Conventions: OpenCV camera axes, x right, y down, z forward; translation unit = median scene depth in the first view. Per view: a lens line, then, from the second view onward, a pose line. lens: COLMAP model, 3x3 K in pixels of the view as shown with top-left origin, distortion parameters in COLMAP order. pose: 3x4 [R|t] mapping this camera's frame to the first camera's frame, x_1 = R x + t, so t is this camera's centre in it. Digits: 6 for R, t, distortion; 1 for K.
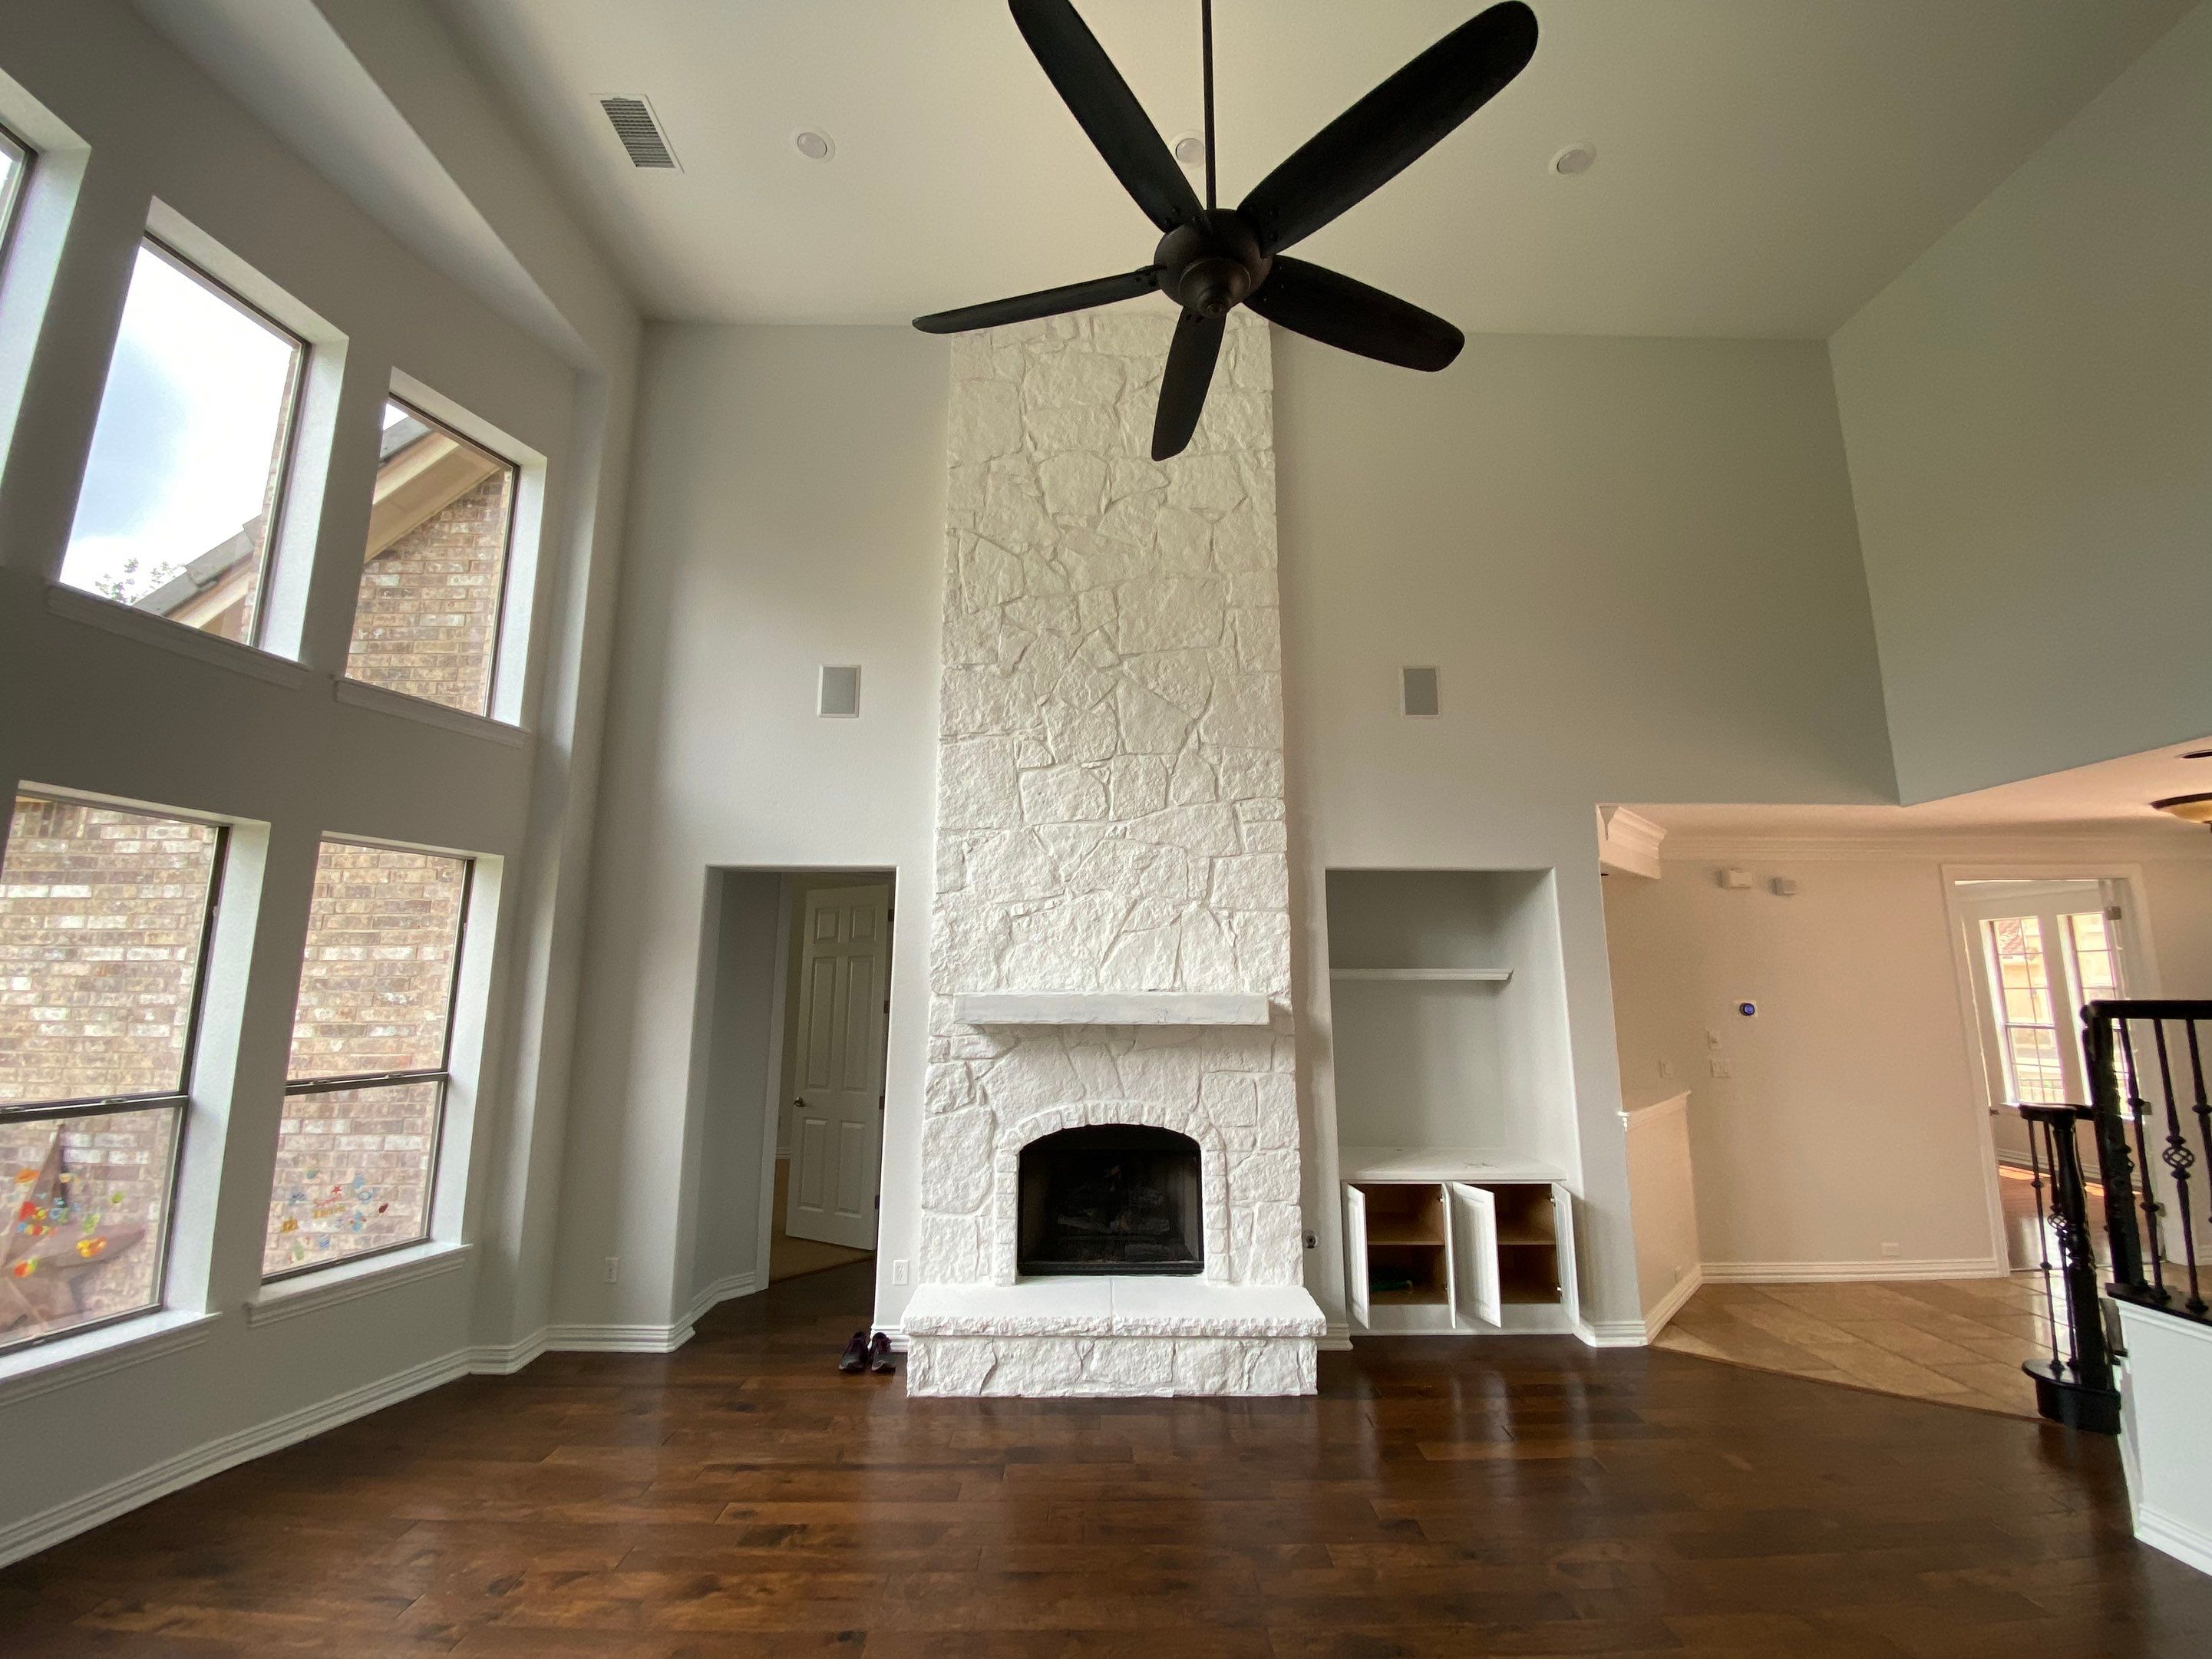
lens RADIAL K [[881.3, 0, 1106.0], [0, 881.3, 829.5], [0, 0, 1]] dist [0.057809, -0.038436]
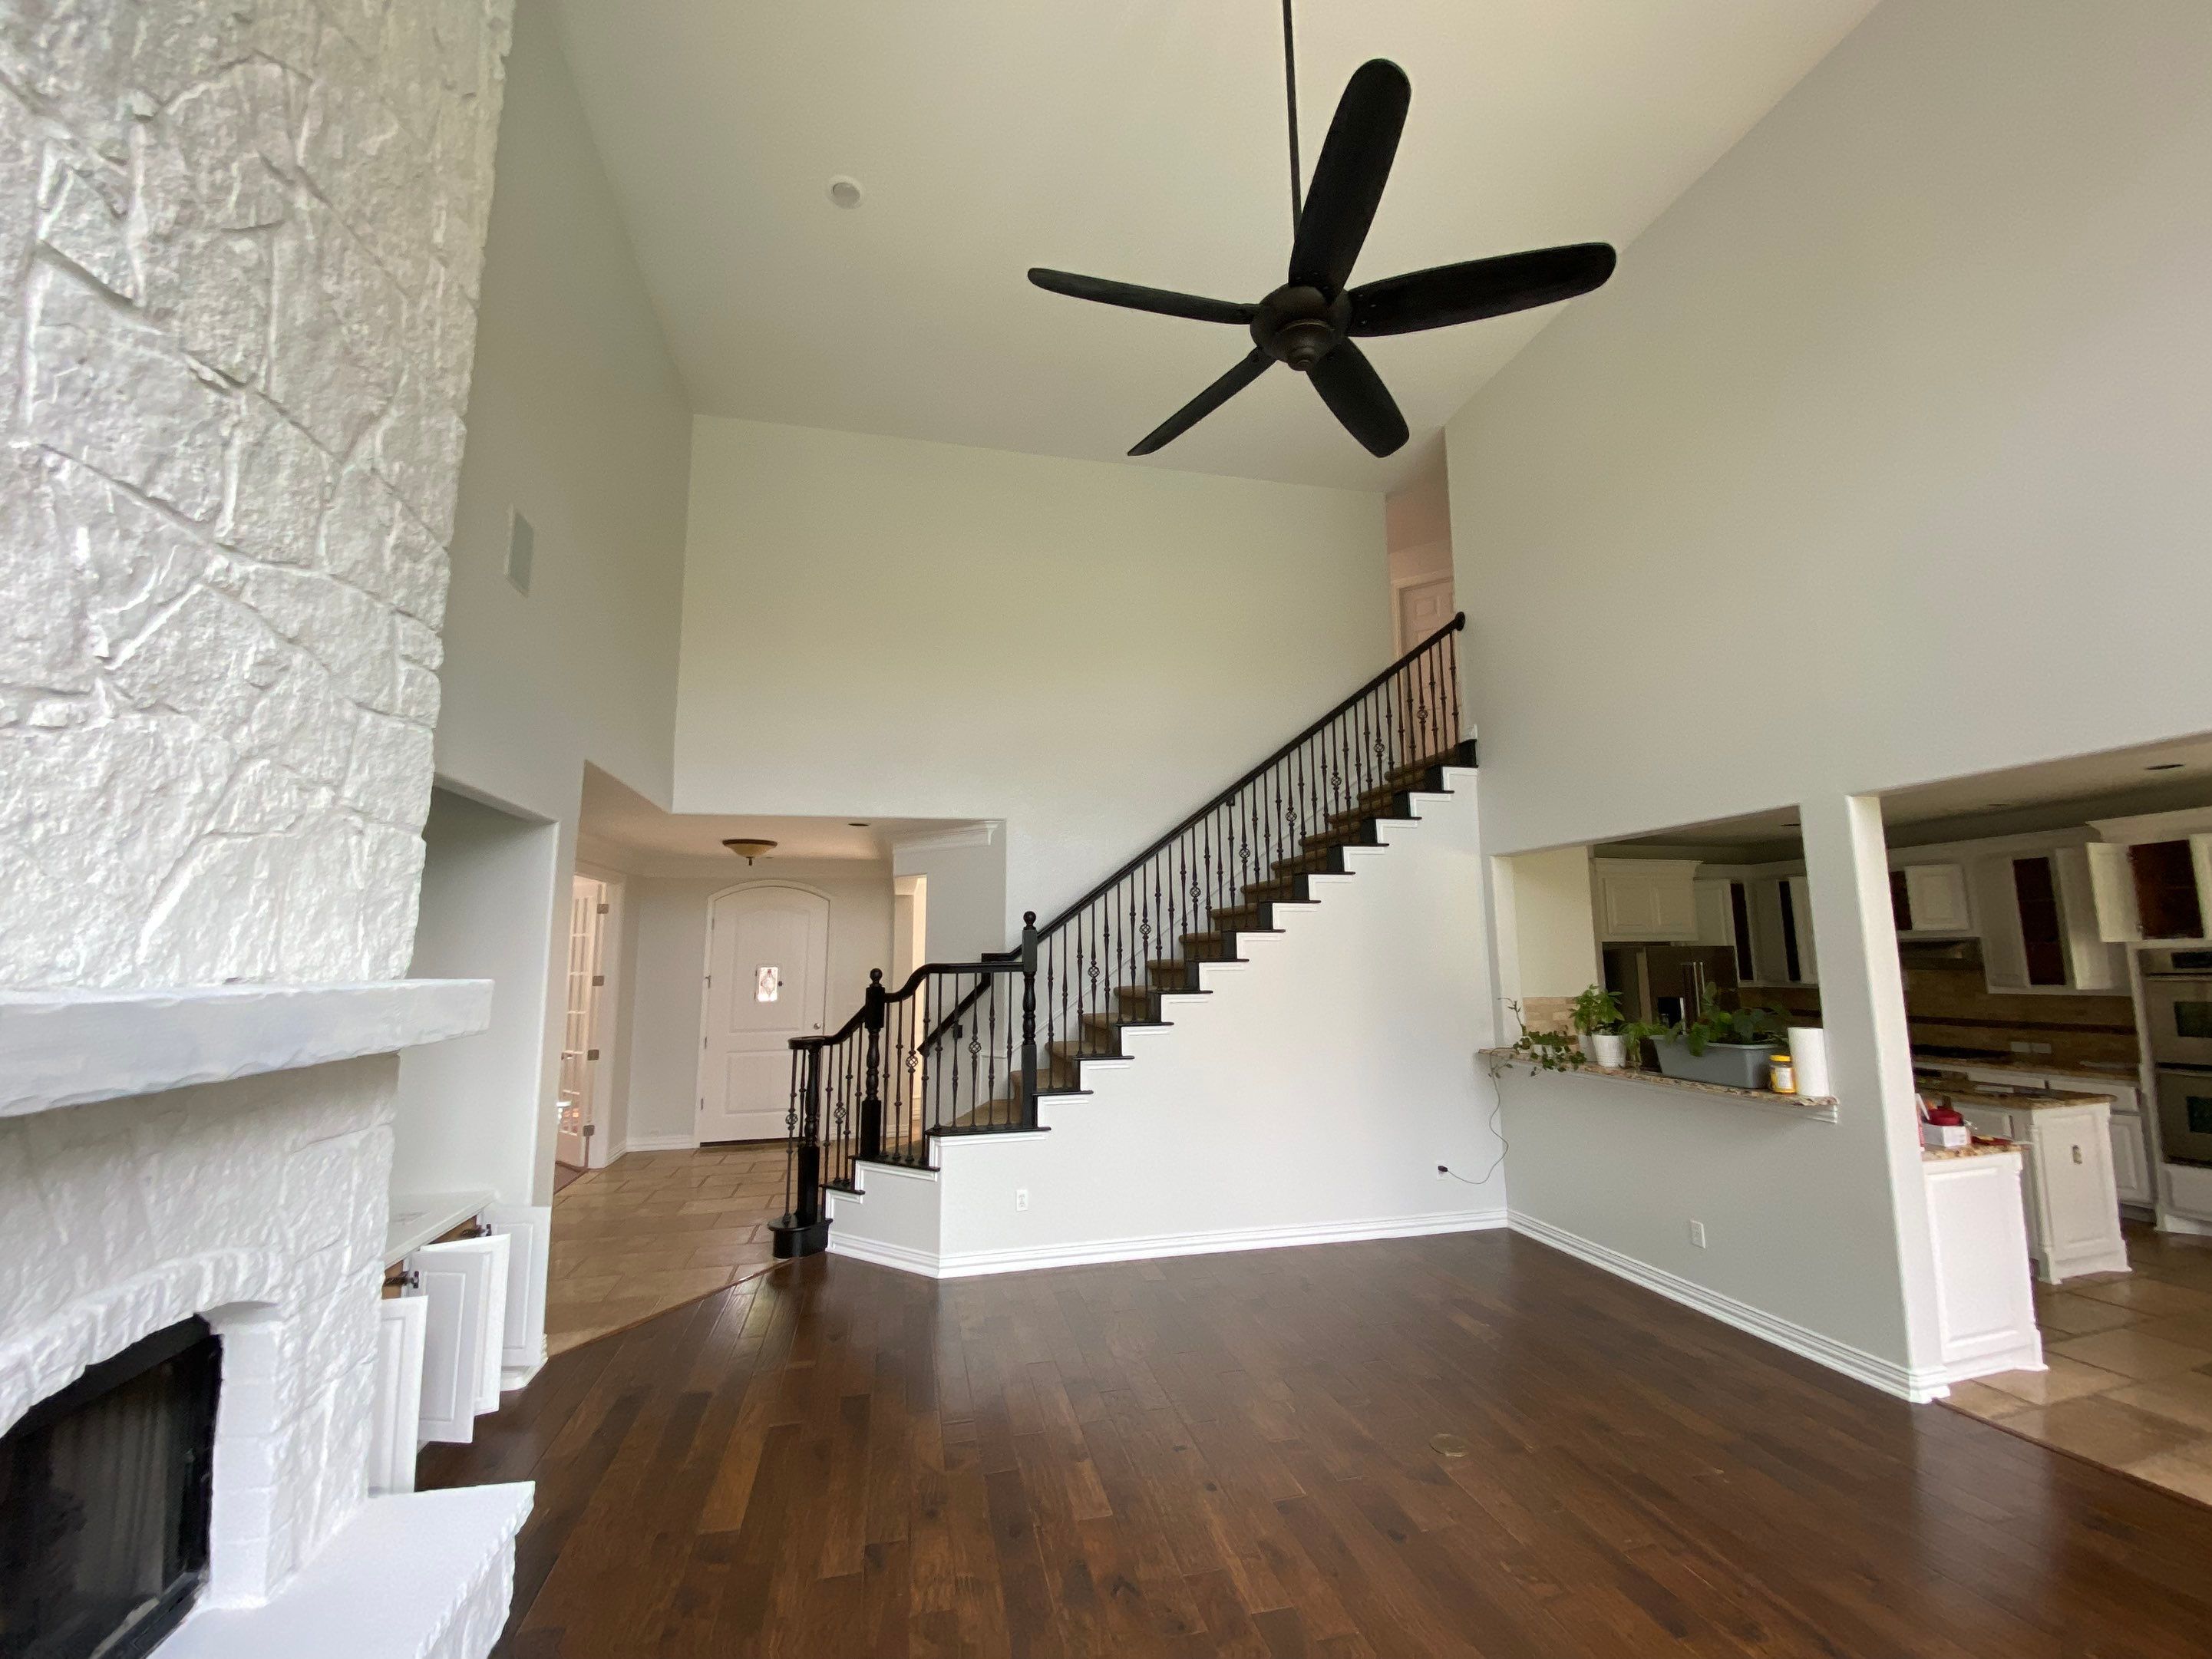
lens RADIAL K [[881.3, 0, 1106.0], [0, 881.3, 829.5], [0, 0, 1]] dist [0.057809, -0.038436]
pose [[-0.211037, 0.139232, 0.967511, -0.451822], [-0.152192, 0.973052, -0.173226, 0.125654], [-0.965557, -0.183804, -0.184160, 0.707776]]
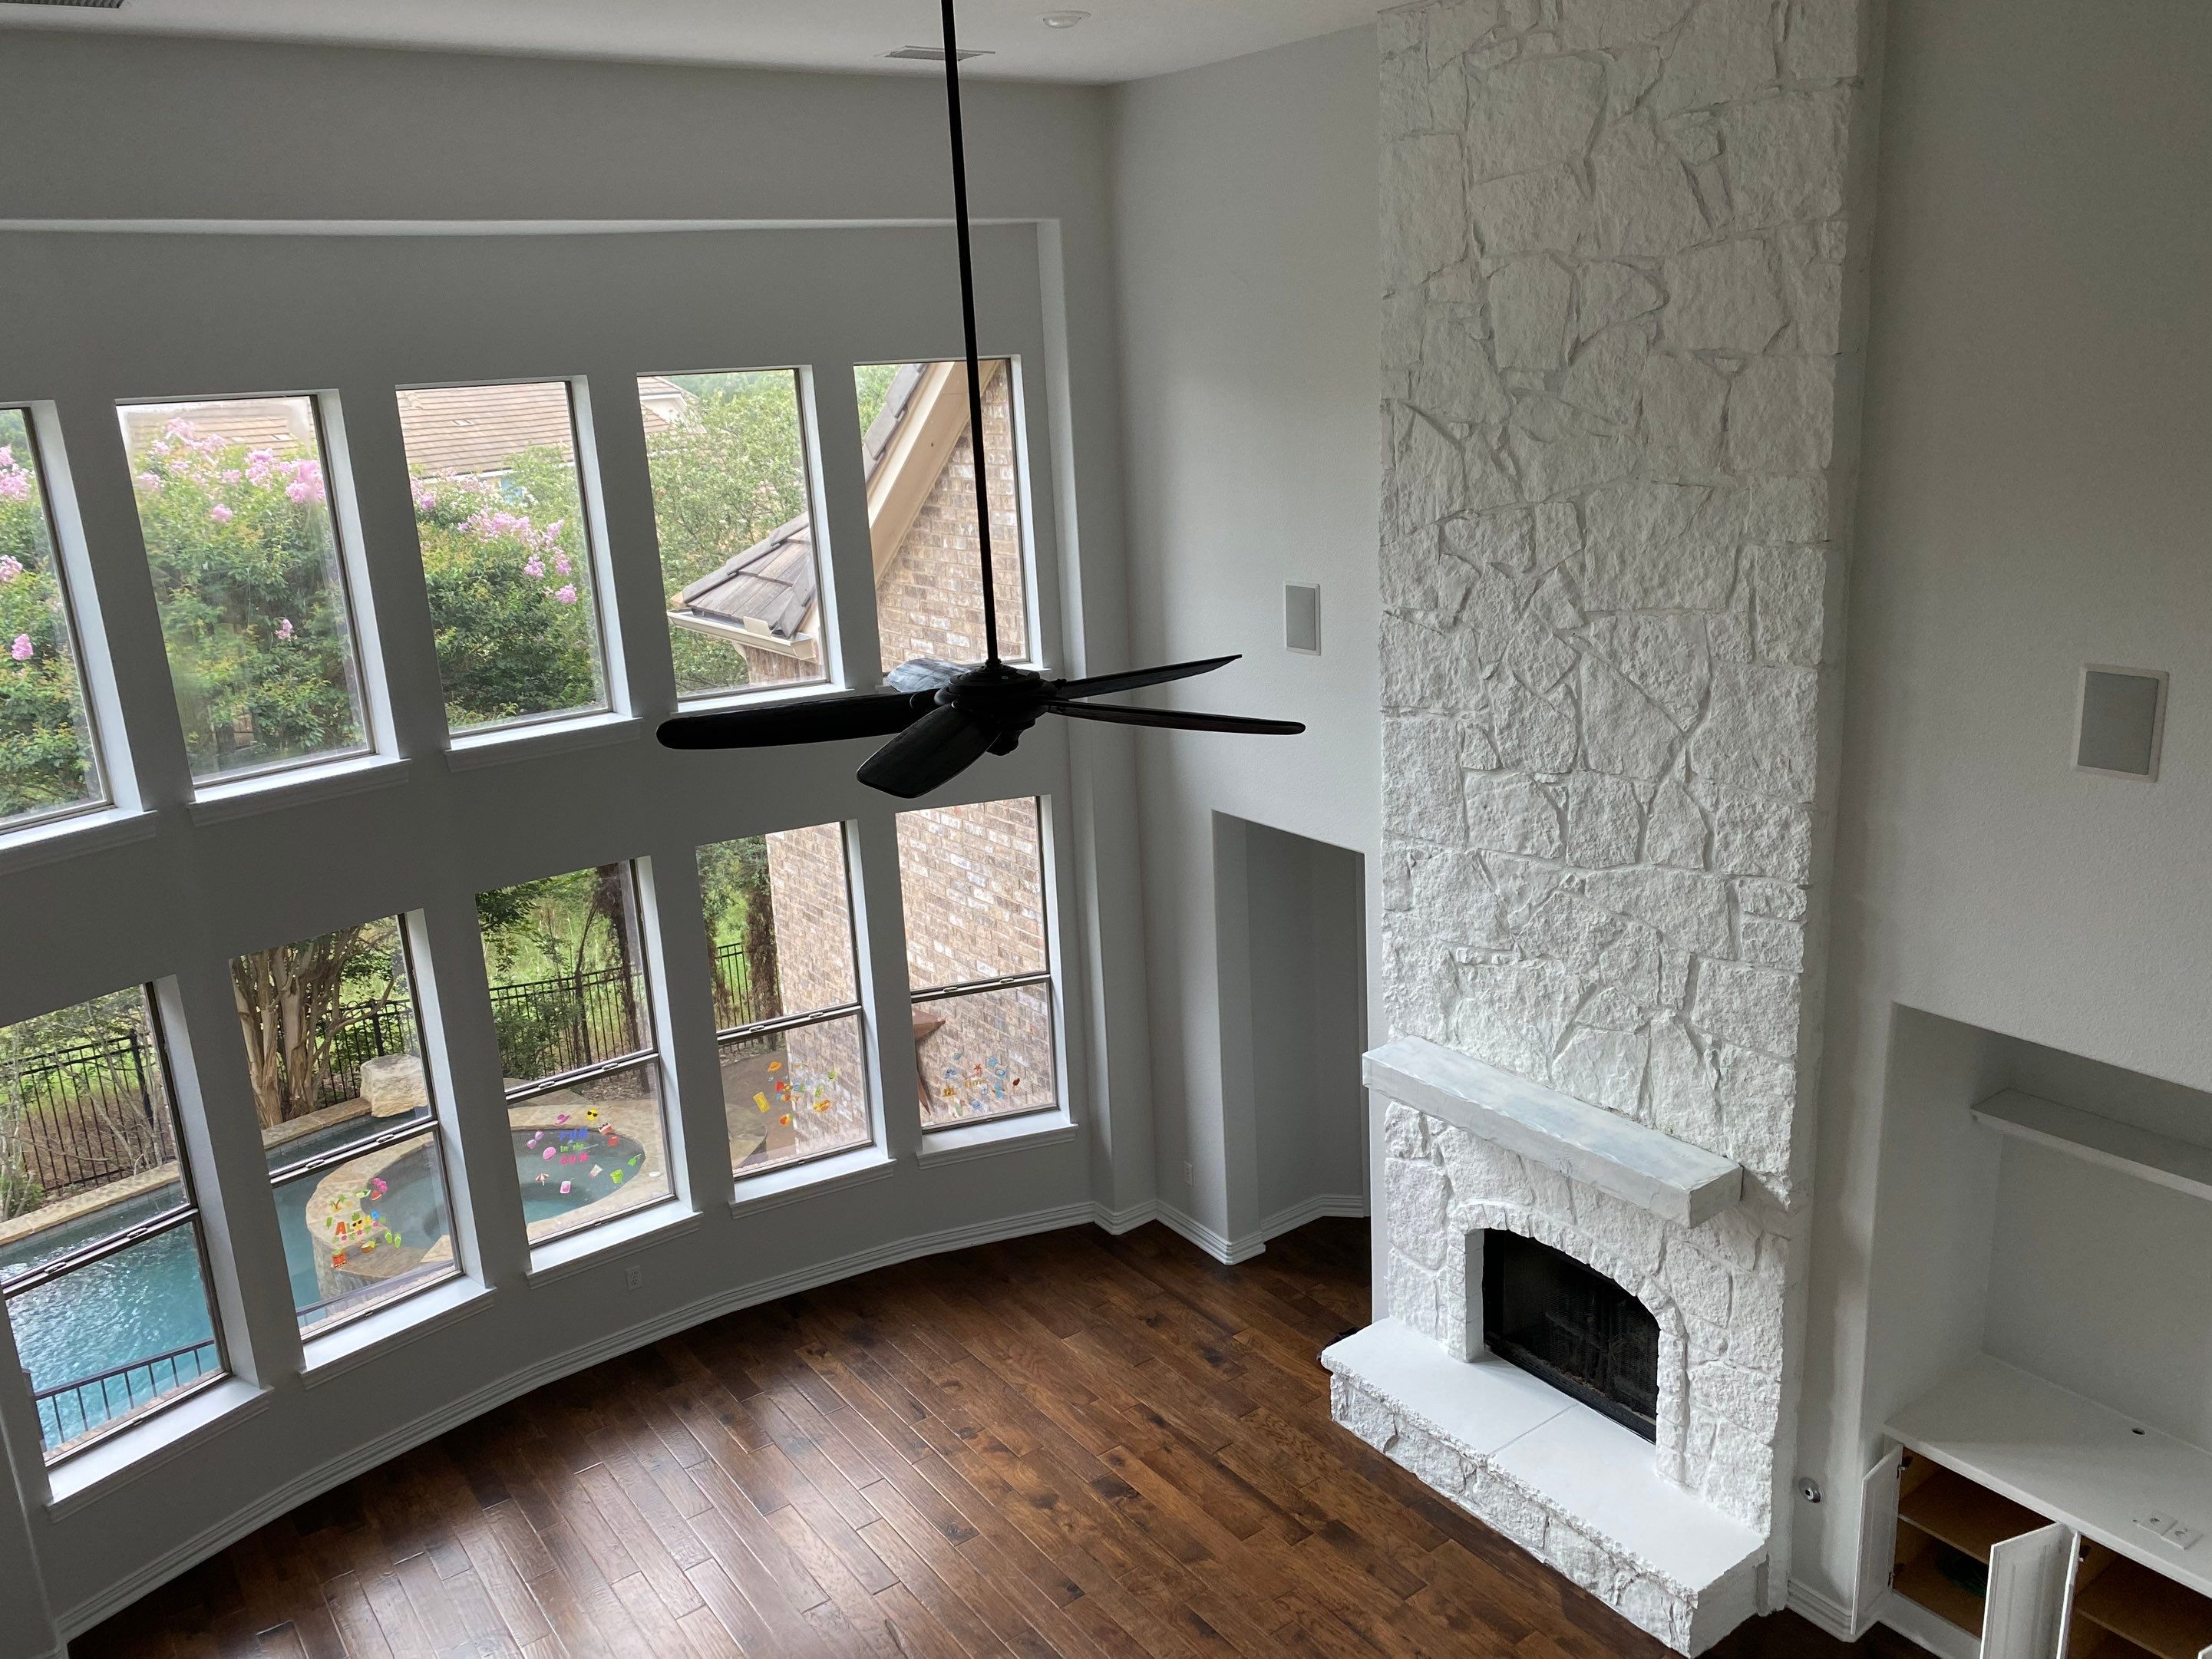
lens RADIAL K [[1657.1, 0, 1106.6], [0, 1657.1, 750.7], [0, 0, 1]] dist [0.032637, -0.167200]
pose [[0.581832, 0.161509, -0.797111, 0.841139], [0.187170, 0.927188, 0.324485, -0.599315], [0.791479, -0.337991, 0.509238, 0.100683]]
